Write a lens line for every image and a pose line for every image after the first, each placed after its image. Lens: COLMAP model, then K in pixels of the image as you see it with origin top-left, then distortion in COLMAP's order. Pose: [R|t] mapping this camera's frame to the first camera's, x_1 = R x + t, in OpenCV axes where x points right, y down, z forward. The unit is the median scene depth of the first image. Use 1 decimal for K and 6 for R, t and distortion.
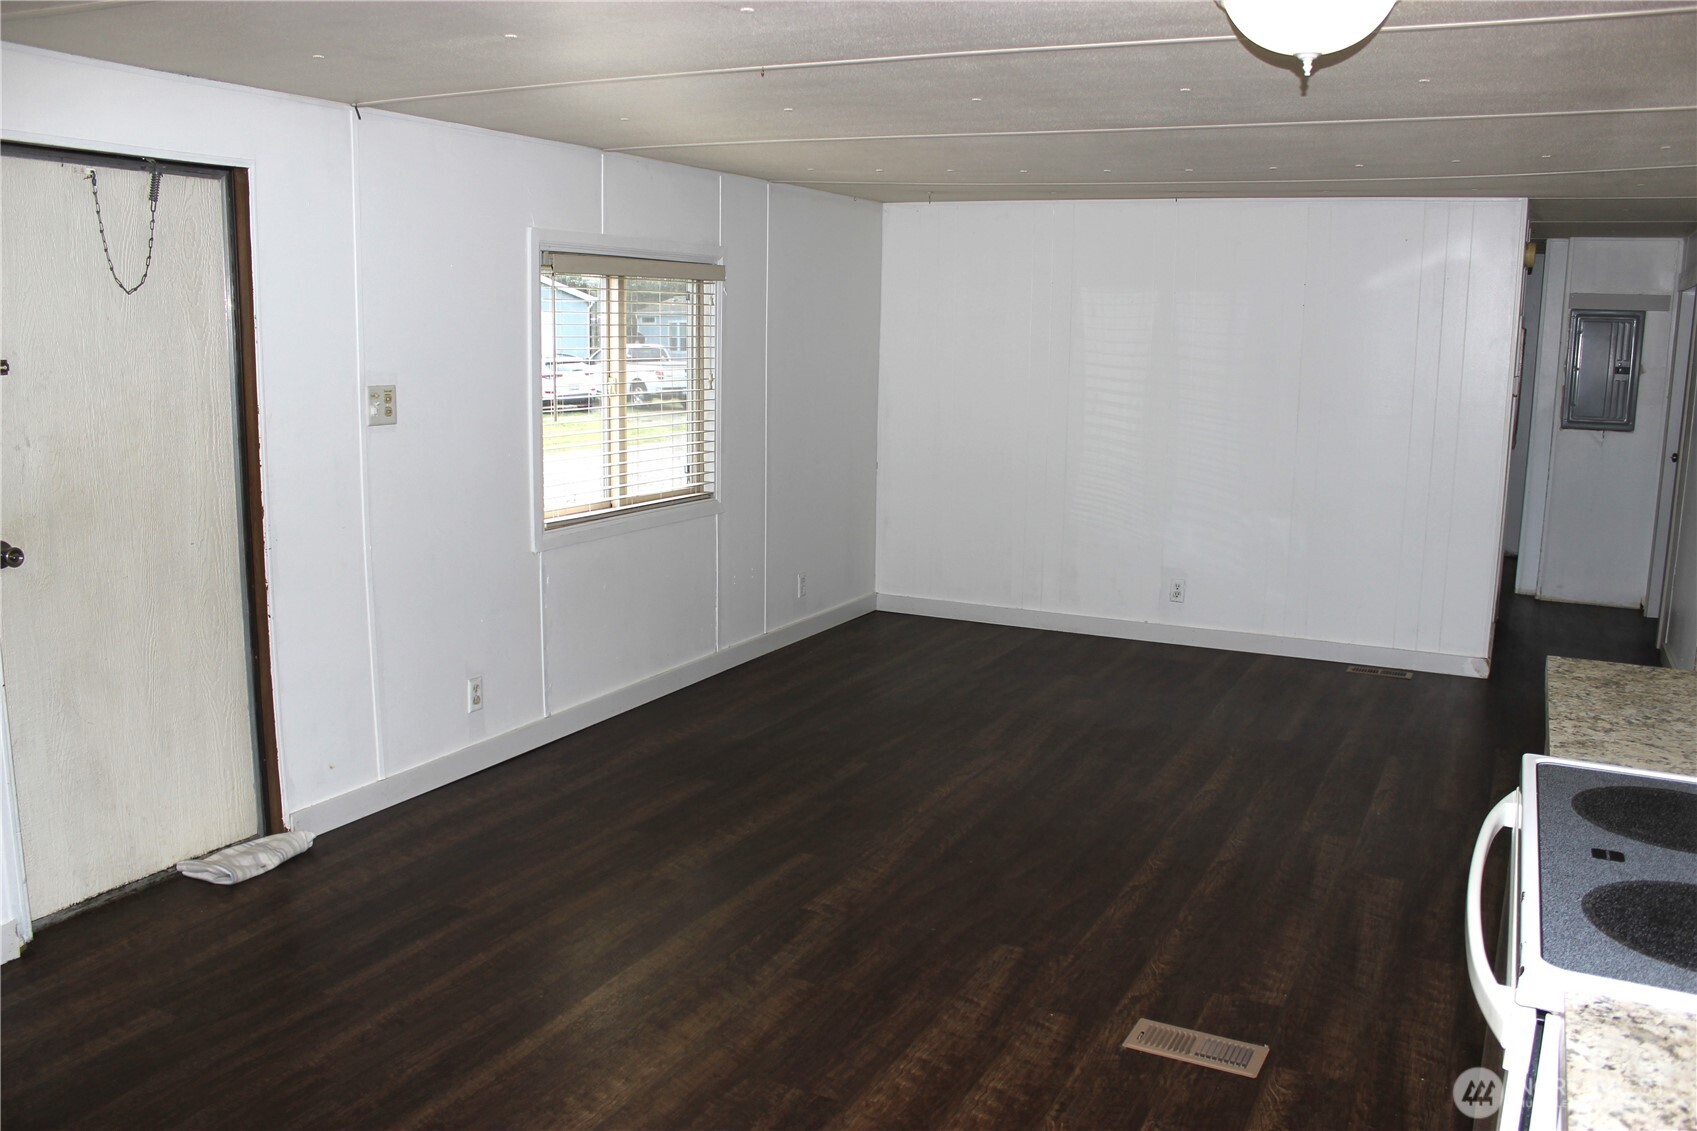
lens RADIAL K [[1407.4, 0, 854.9], [0, 1407.4, 577.9], [0, 0, 1]] dist [-0.163430, 0.134409]
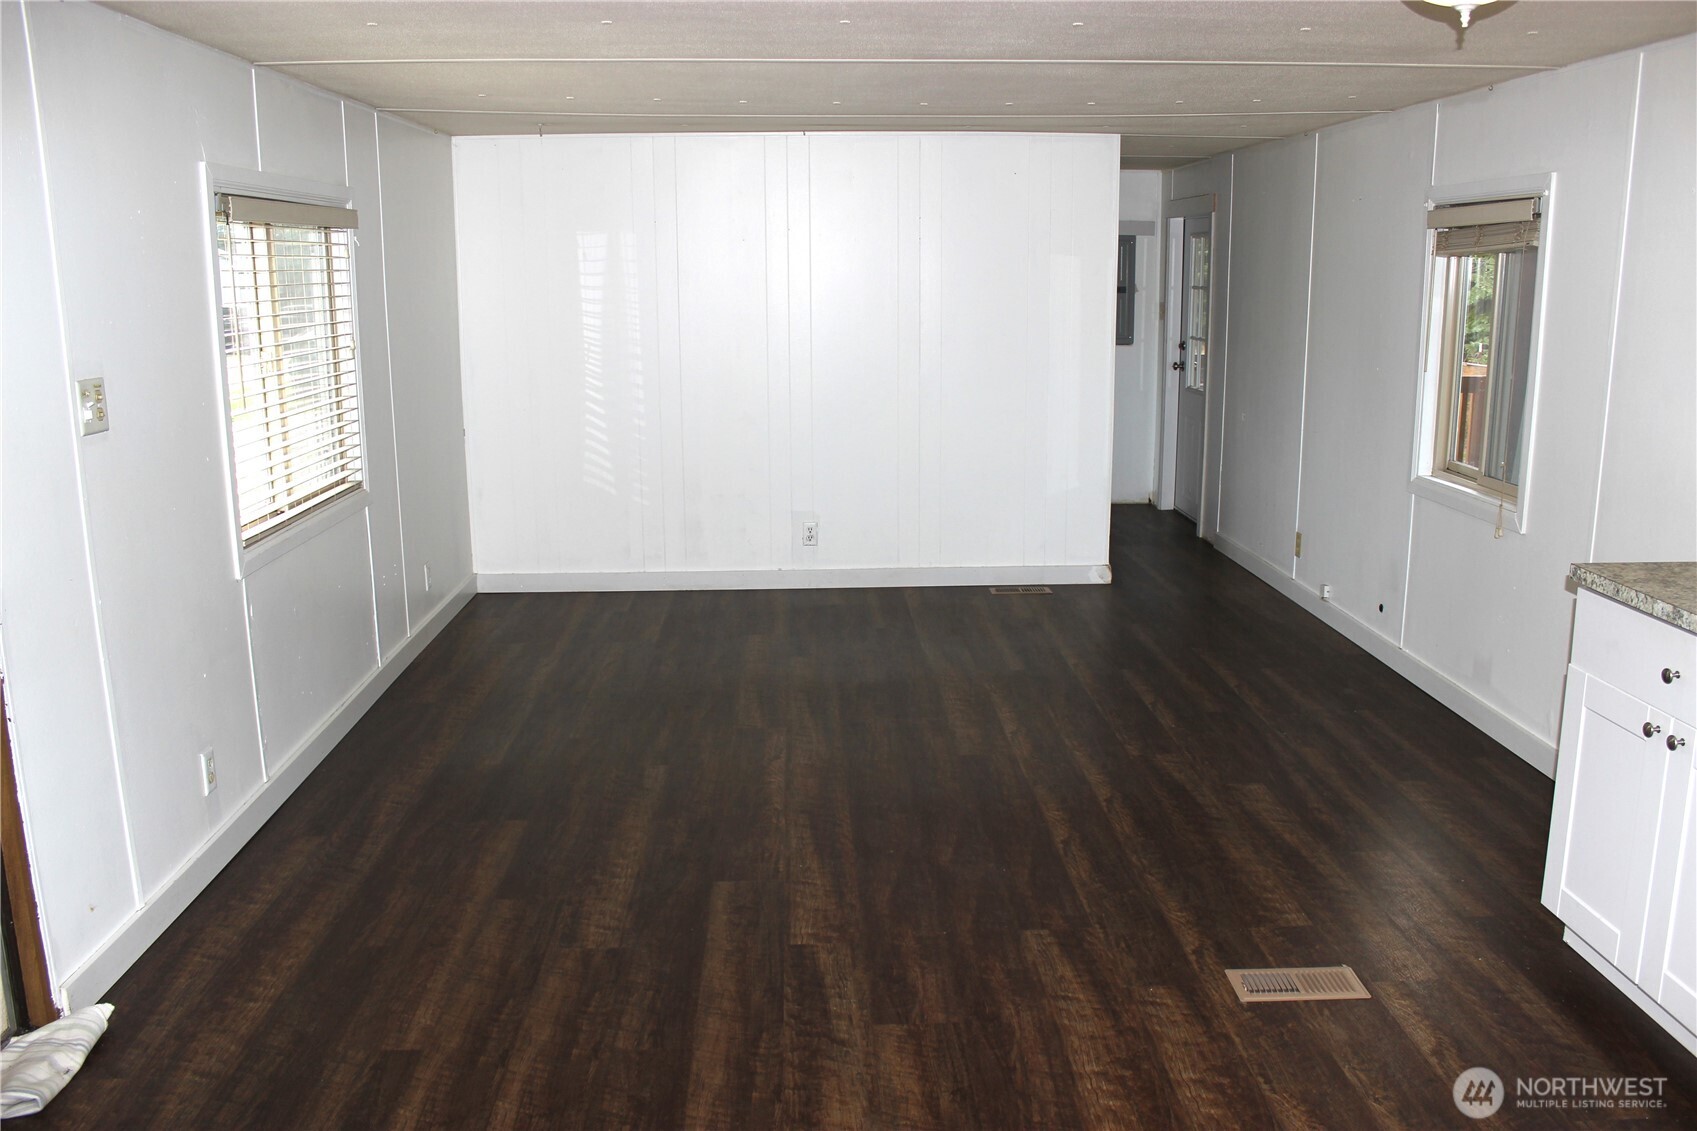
lens RADIAL K [[1407.4, 0, 854.9], [0, 1407.4, 577.9], [0, 0, 1]] dist [-0.163430, 0.134409]
pose [[0.876792, -0.124215, 0.464550, -0.329017], [0.102705, 0.992143, 0.071441, -0.044444], [-0.469774, -0.014927, 0.882660, 0.179067]]
